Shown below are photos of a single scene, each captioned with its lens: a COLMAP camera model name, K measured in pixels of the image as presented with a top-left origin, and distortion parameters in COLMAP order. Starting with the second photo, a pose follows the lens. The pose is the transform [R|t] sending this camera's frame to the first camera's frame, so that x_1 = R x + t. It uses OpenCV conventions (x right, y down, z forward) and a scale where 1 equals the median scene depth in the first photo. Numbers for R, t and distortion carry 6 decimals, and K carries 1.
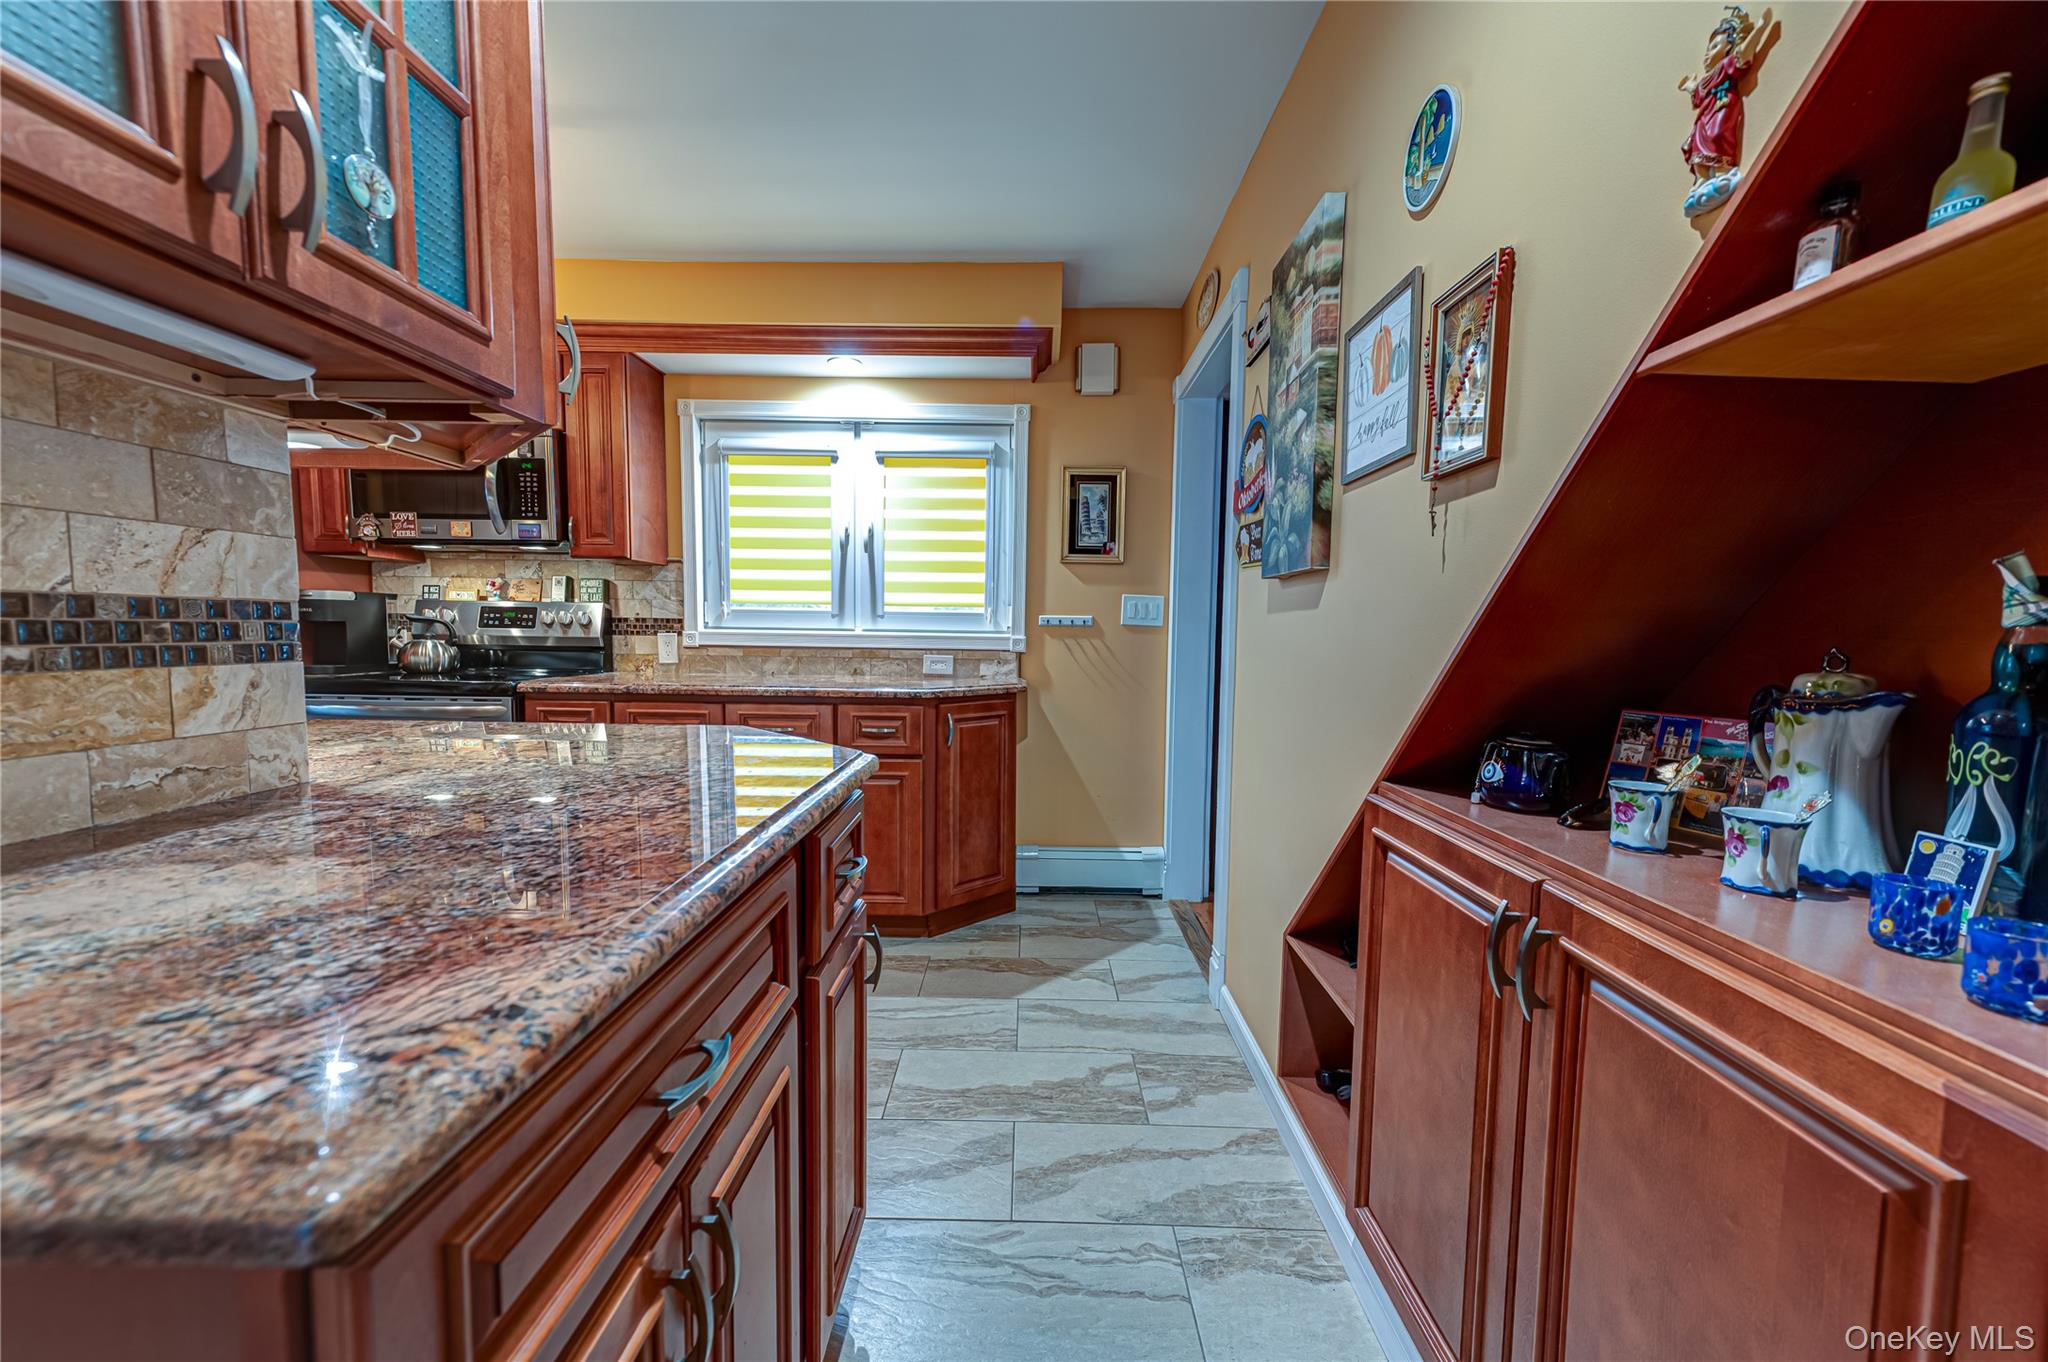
lens RADIAL K [[801.3, 0, 1016.7], [0, 801.3, 693.2], [0, 0, 1]] dist [0.015220, -0.000022]
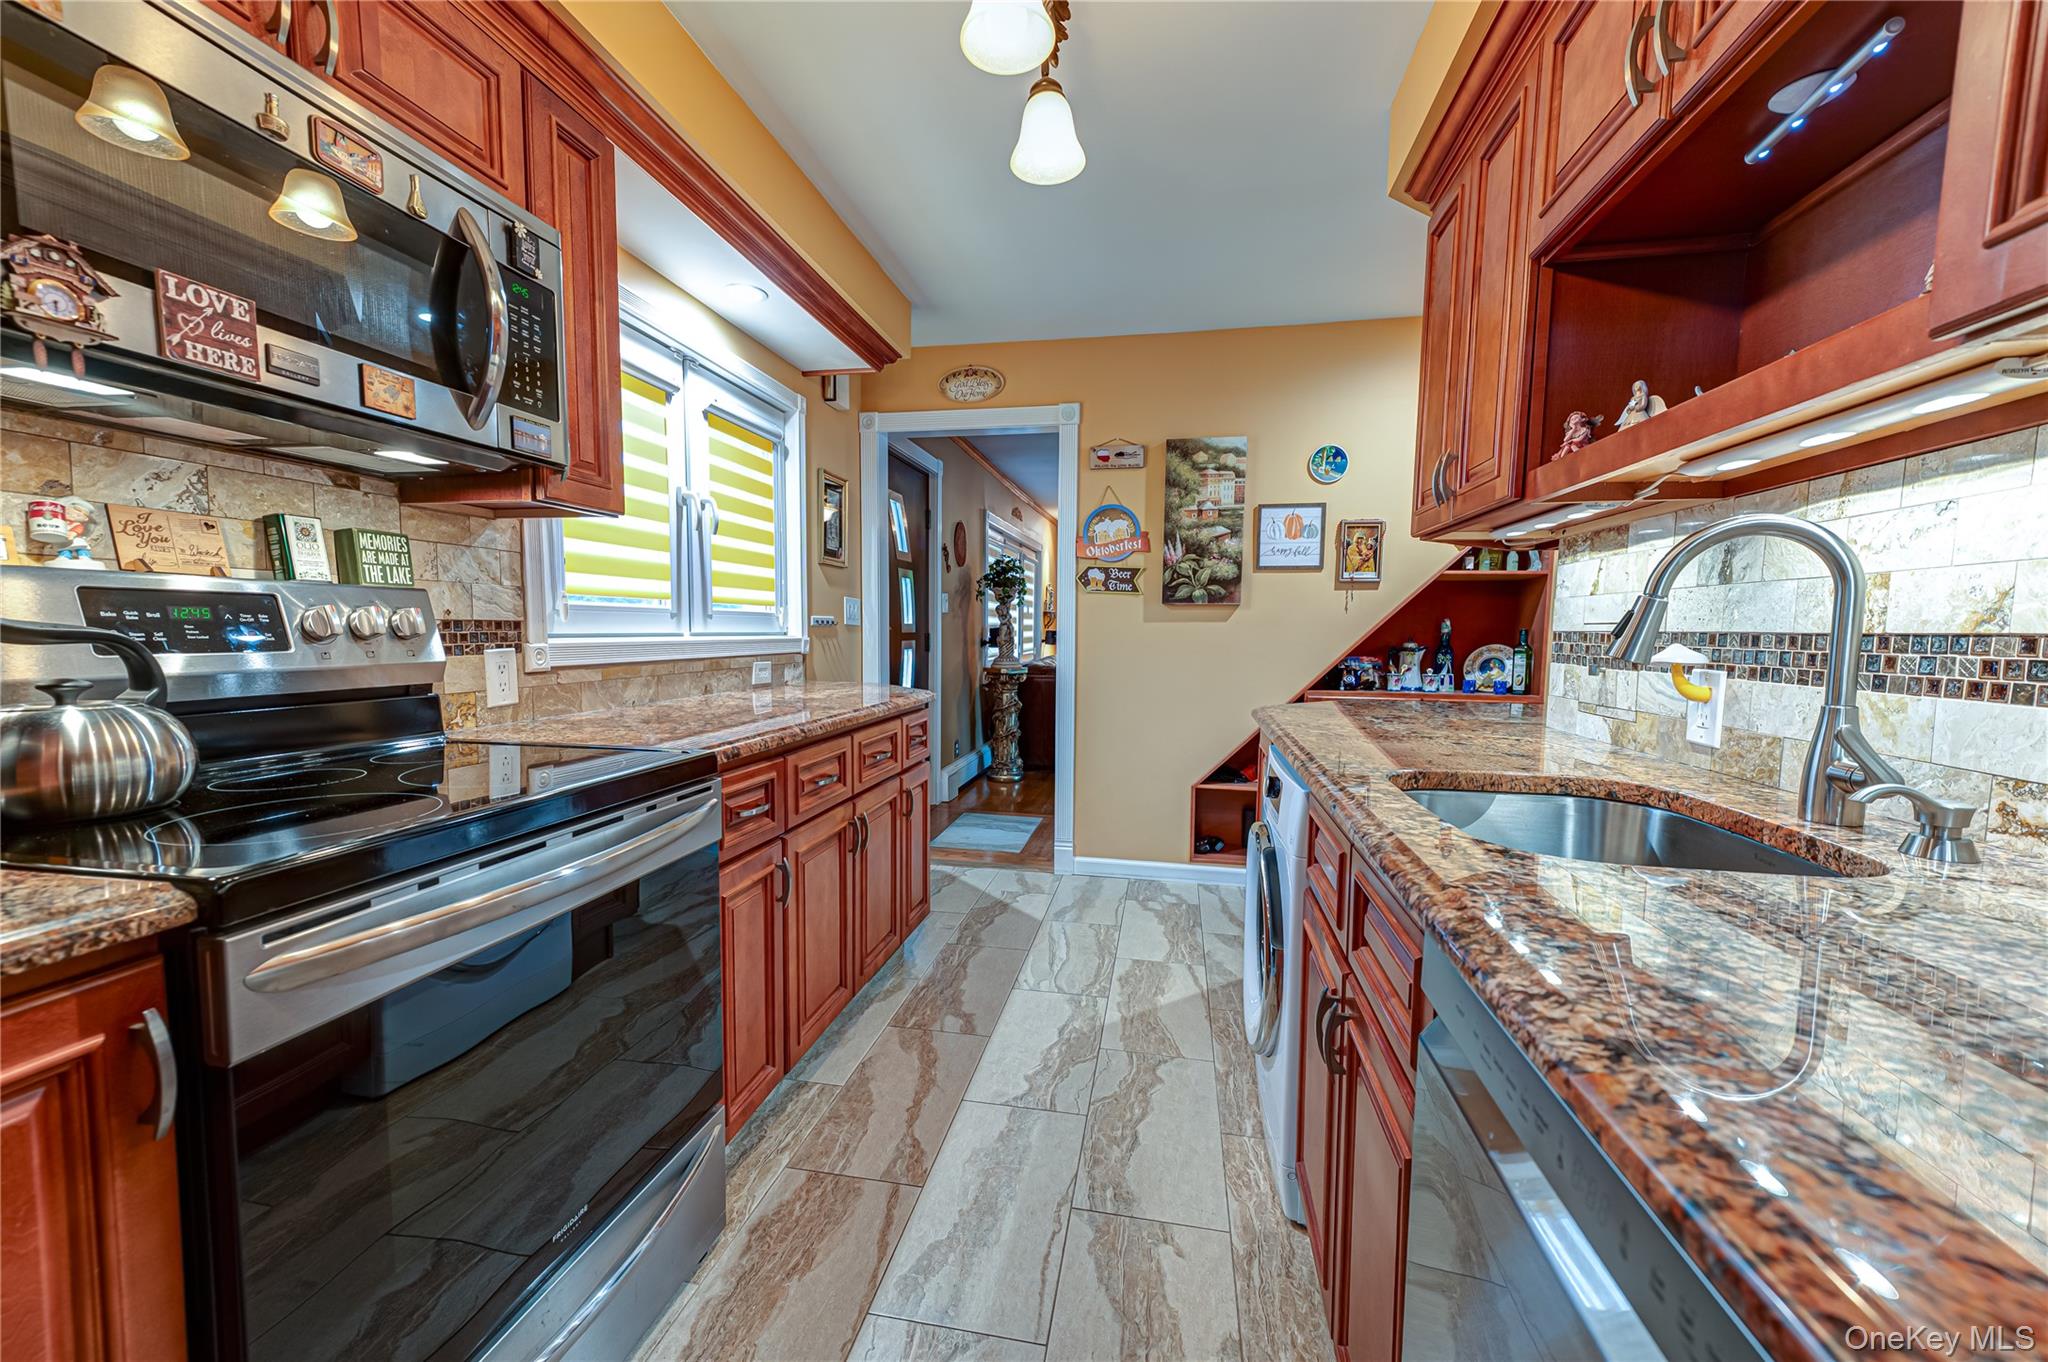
lens RADIAL K [[801.3, 0, 1016.7], [0, 801.3, 693.2], [0, 0, 1]] dist [0.015220, -0.000022]
pose [[0.178333, -0.093343, 0.979533, -0.896449], [0.066266, 0.994370, 0.082692, -0.066880], [-0.981736, 0.050163, 0.183514, 0.572604]]
